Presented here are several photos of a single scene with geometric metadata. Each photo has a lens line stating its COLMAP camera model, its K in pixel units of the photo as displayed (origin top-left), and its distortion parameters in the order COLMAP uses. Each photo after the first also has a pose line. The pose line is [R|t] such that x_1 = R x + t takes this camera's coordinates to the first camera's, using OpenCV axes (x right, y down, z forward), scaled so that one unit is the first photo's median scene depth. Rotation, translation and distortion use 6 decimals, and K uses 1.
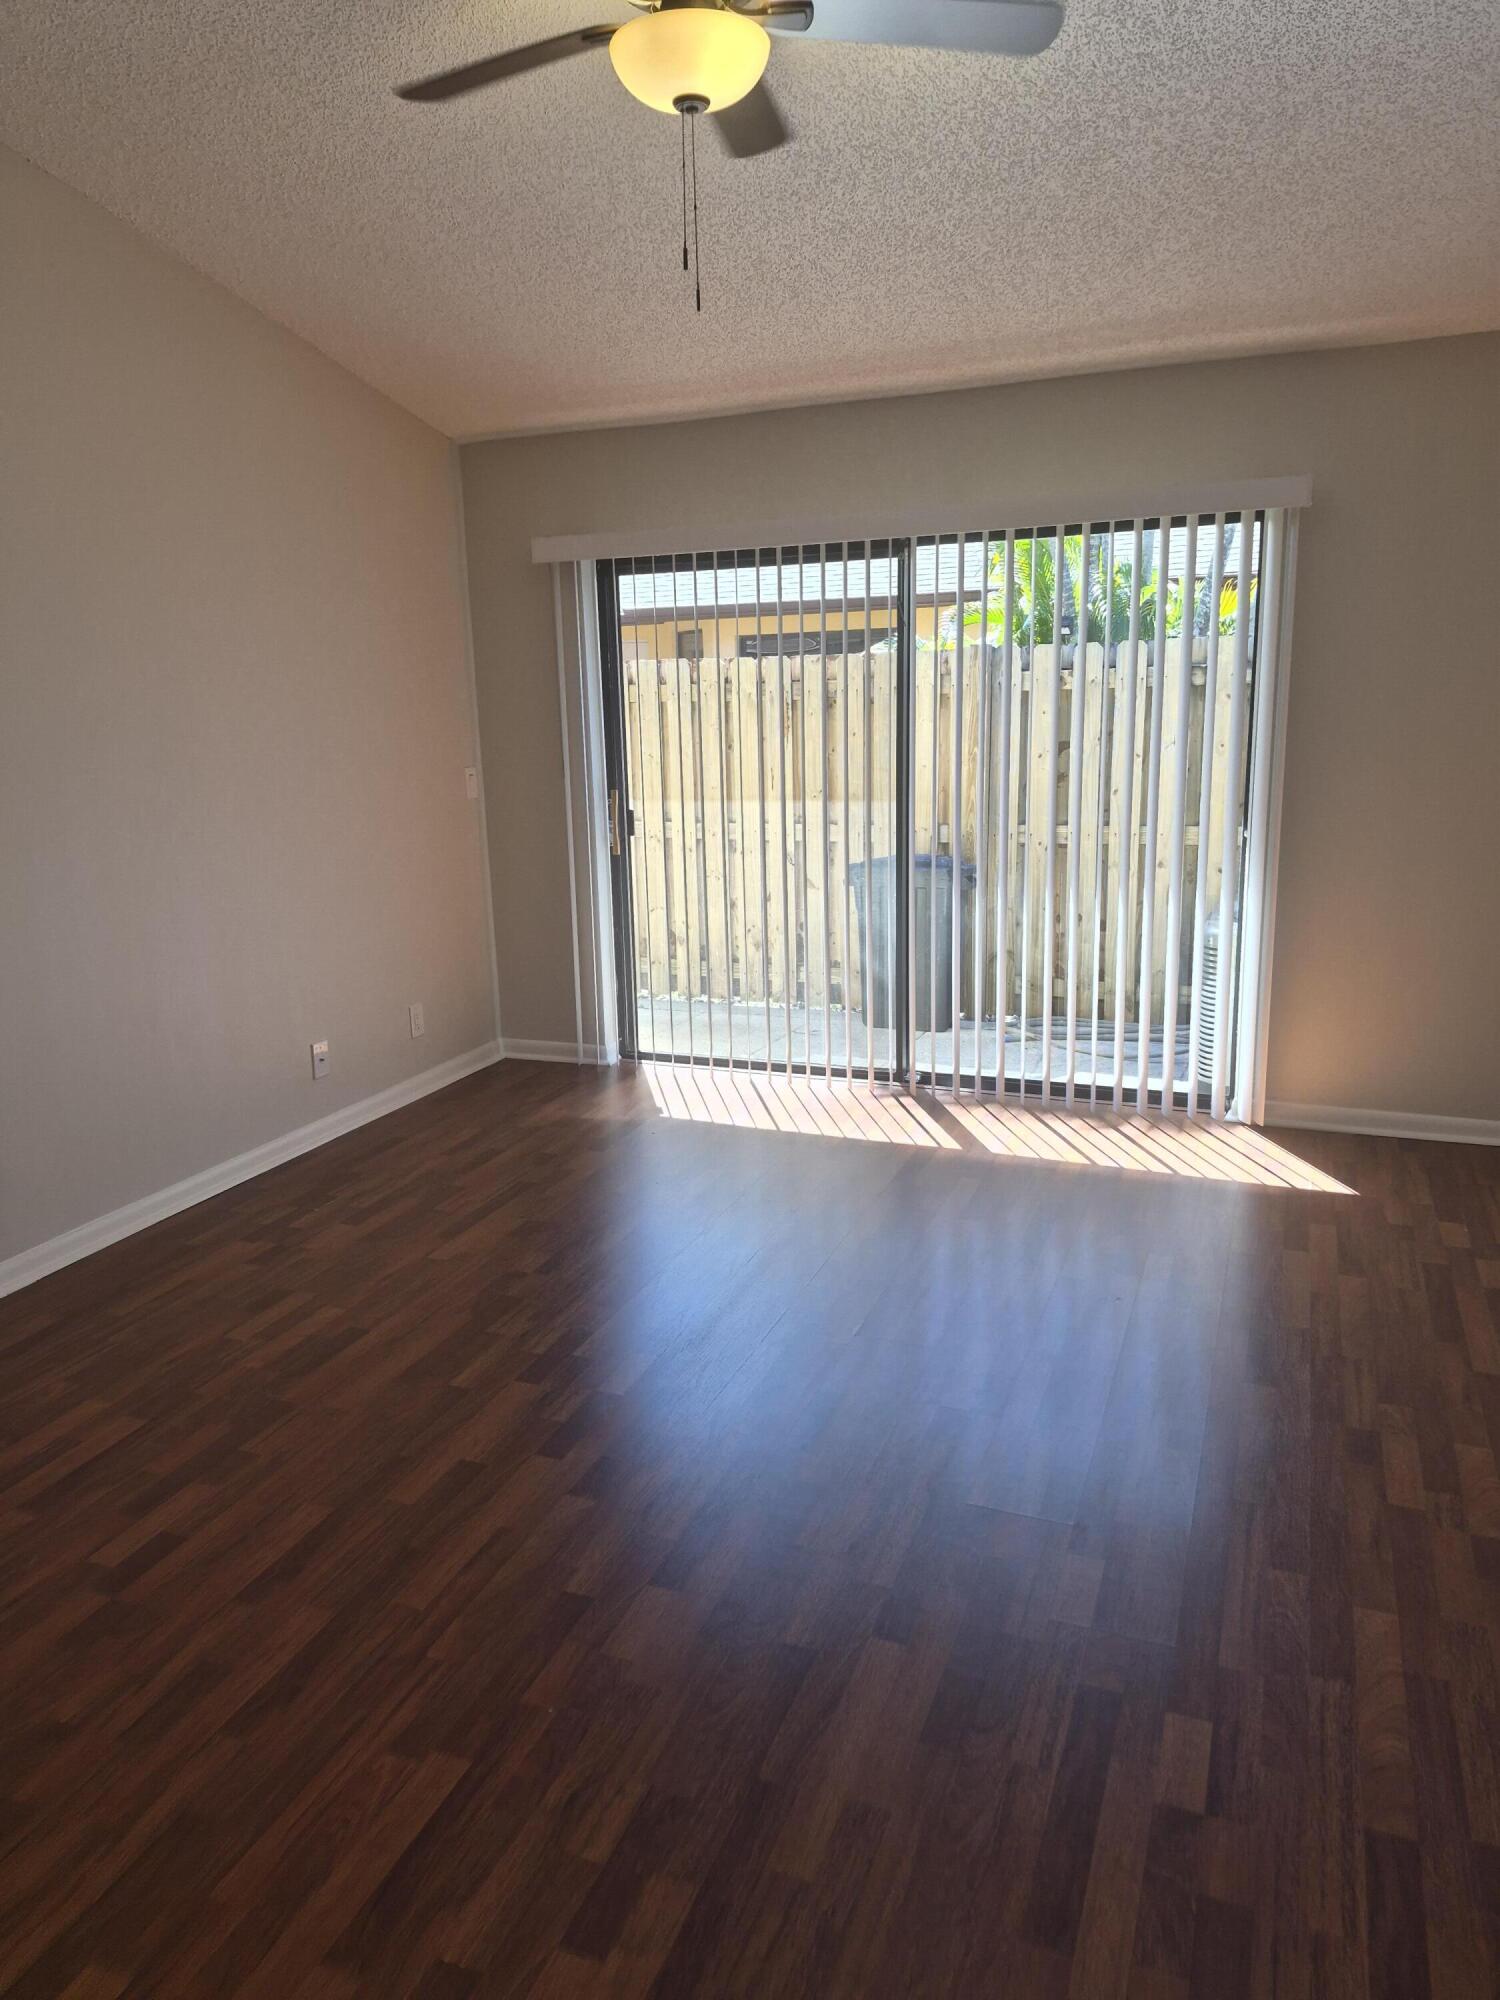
lens RADIAL K [[1391.1, 0, 734.7], [0, 1391.1, 991.9], [0, 0, 1]] dist [0.052426, -0.035216]
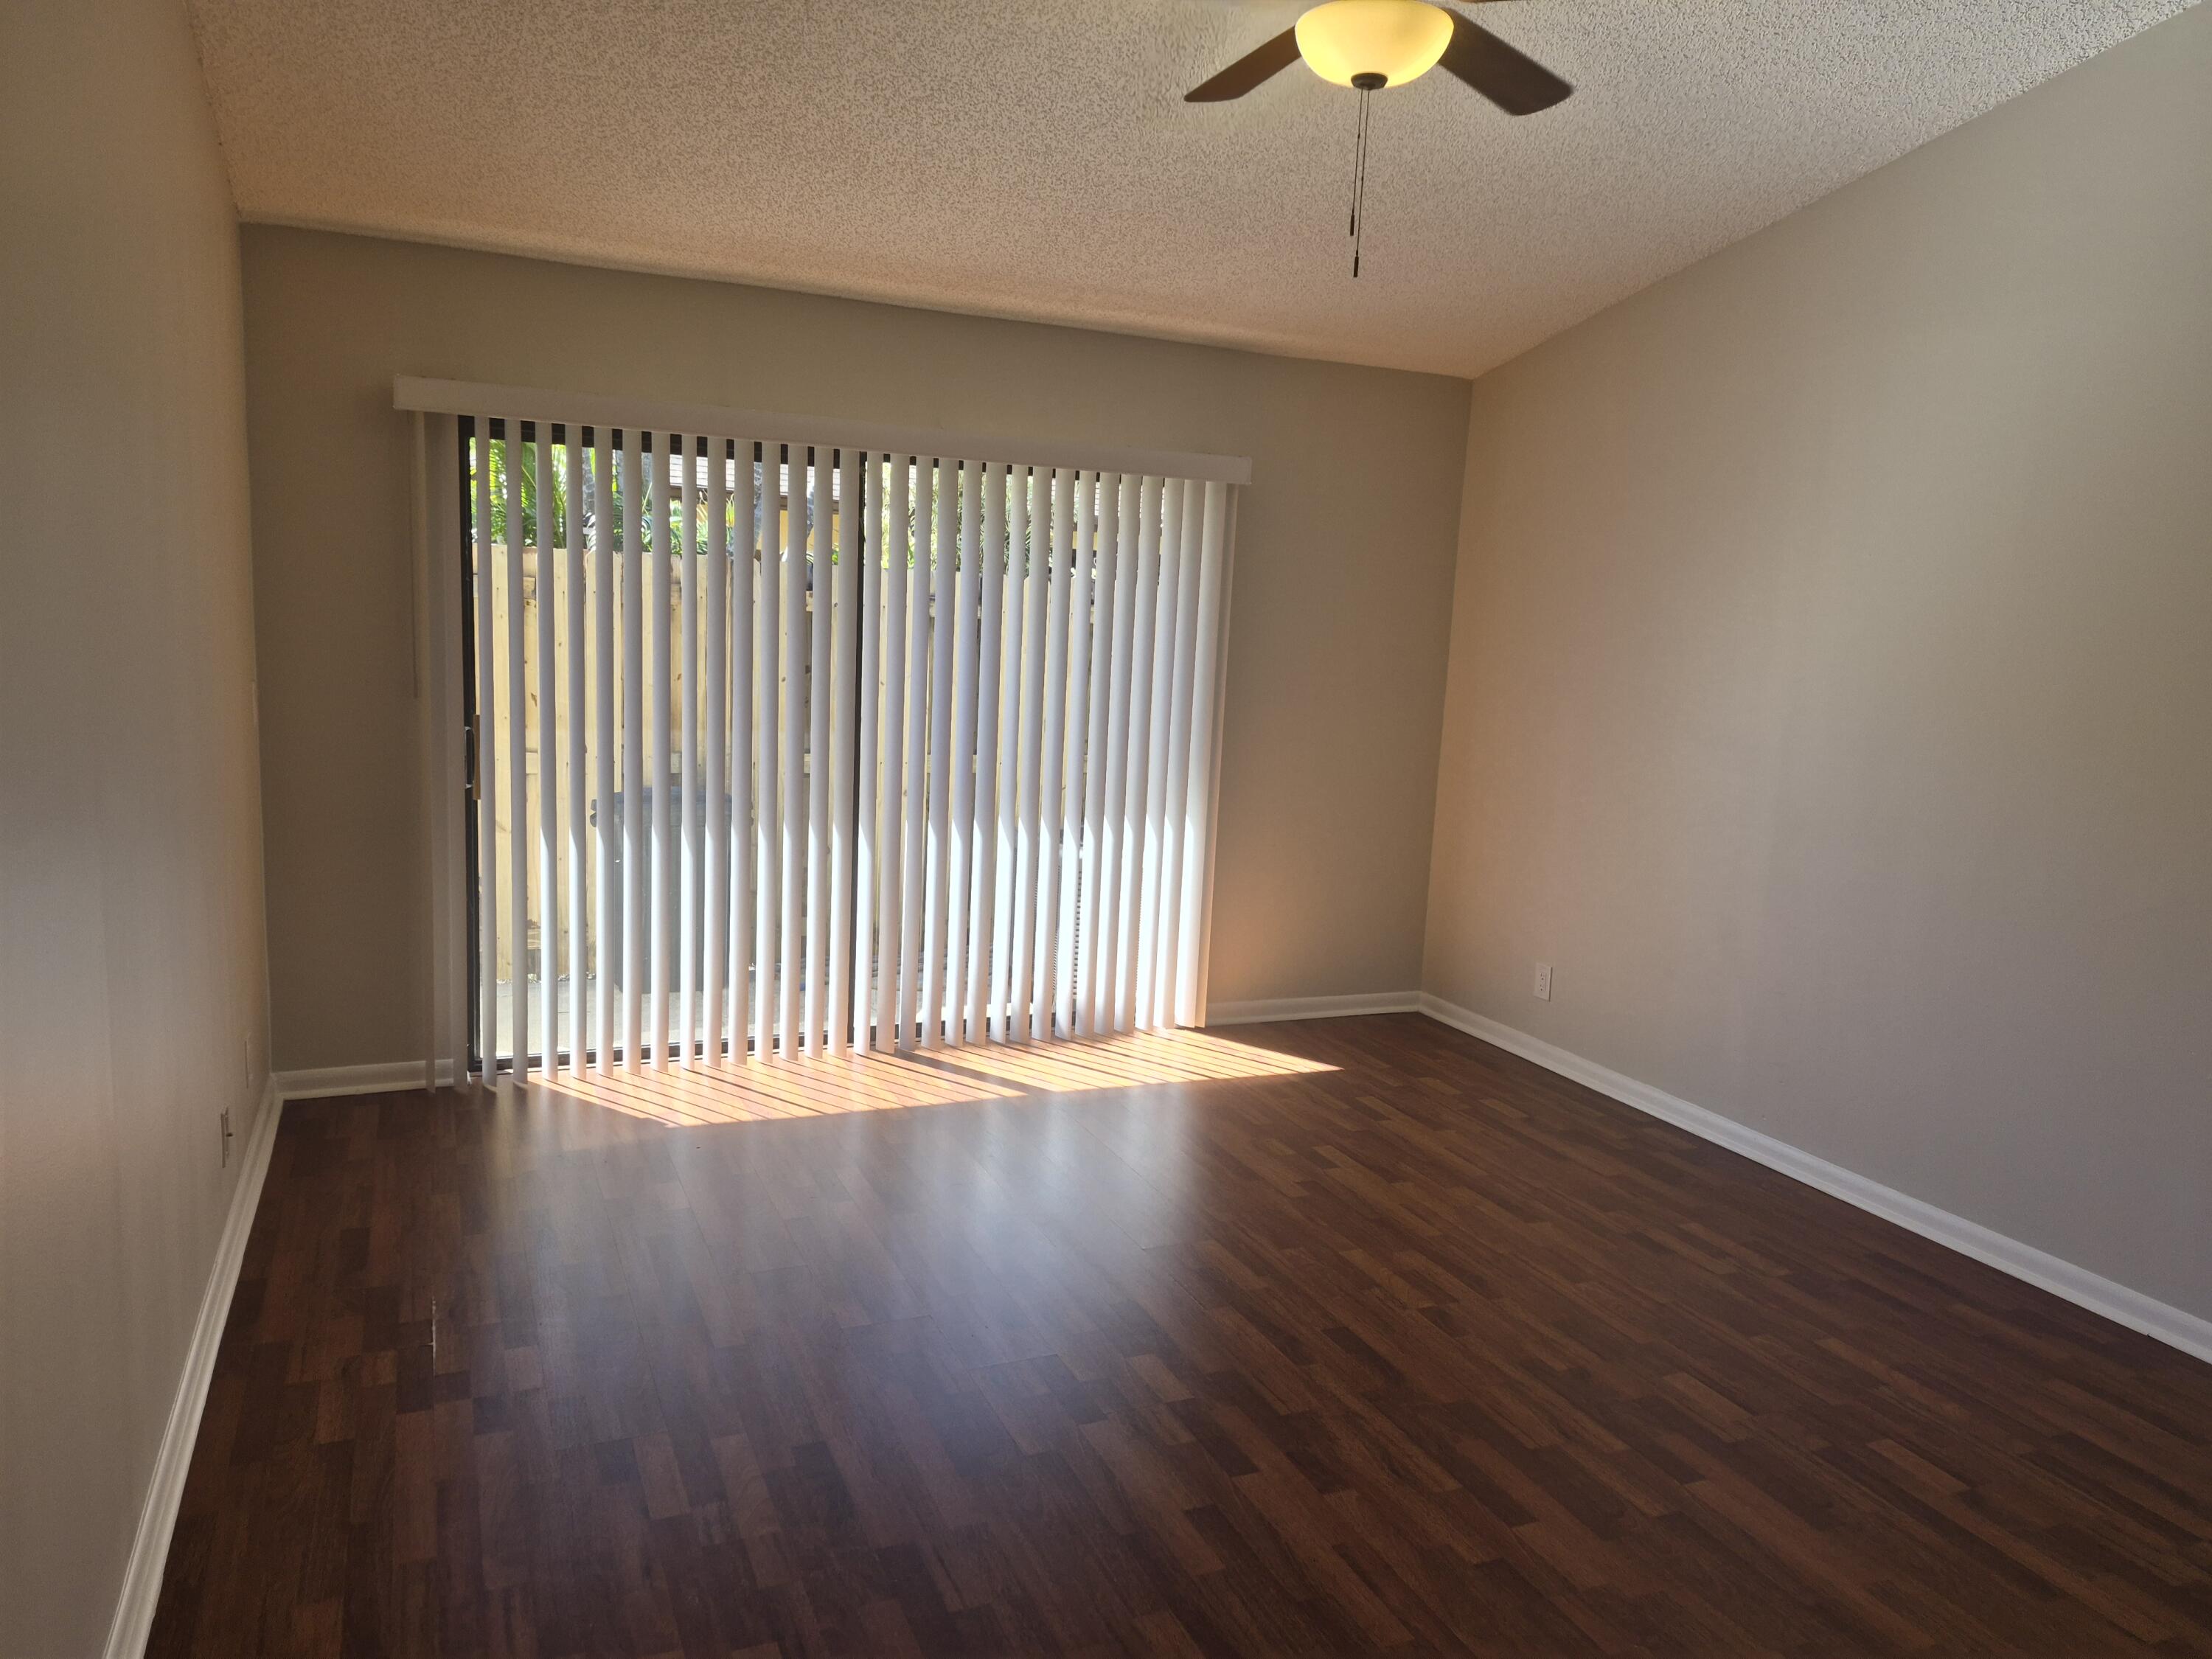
lens RADIAL K [[1538.6, 0, 1114.1], [0, 1538.6, 832.8], [0, 0, 1]] dist [0.052426, -0.035216]
pose [[0.689460, -0.049192, 0.722652, -0.541311], [0.090547, 0.995718, -0.018608, -0.040524], [-0.718642, 0.078264, 0.690962, 0.206534]]
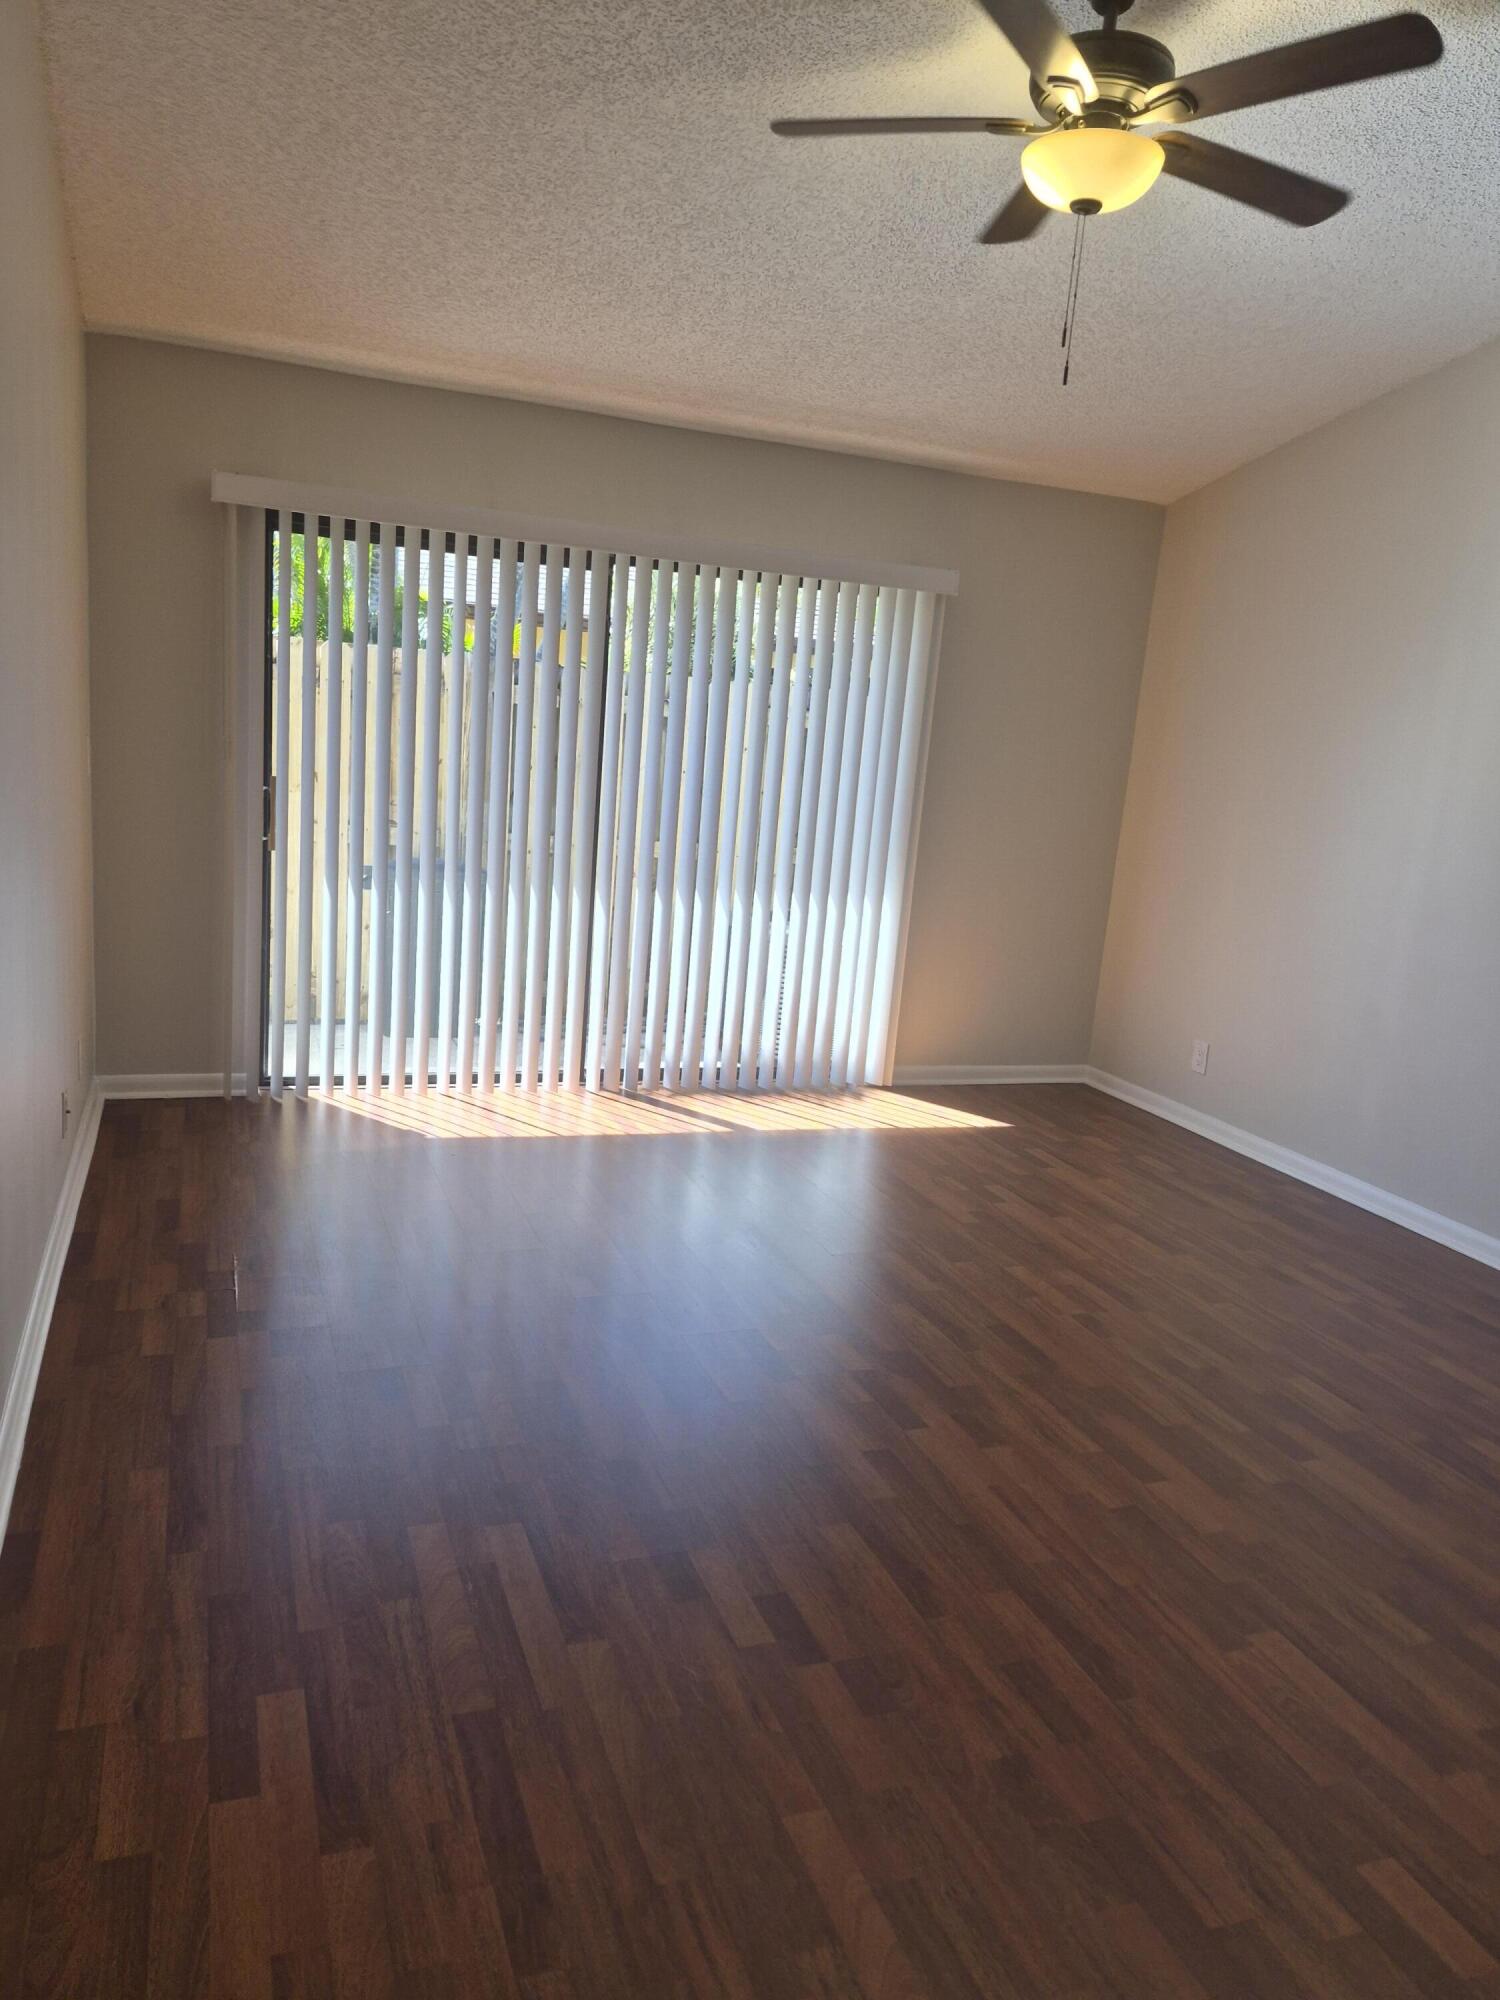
lens RADIAL K [[1391.1, 0, 740.9], [0, 1391.1, 1003.4], [0, 0, 1]] dist [0.052426, -0.035216]
pose [[0.726517, -0.049335, 0.685375, -0.566398], [0.048907, 0.998602, 0.020039, -0.008822], [-0.685406, 0.018961, 0.727914, 0.194141]]
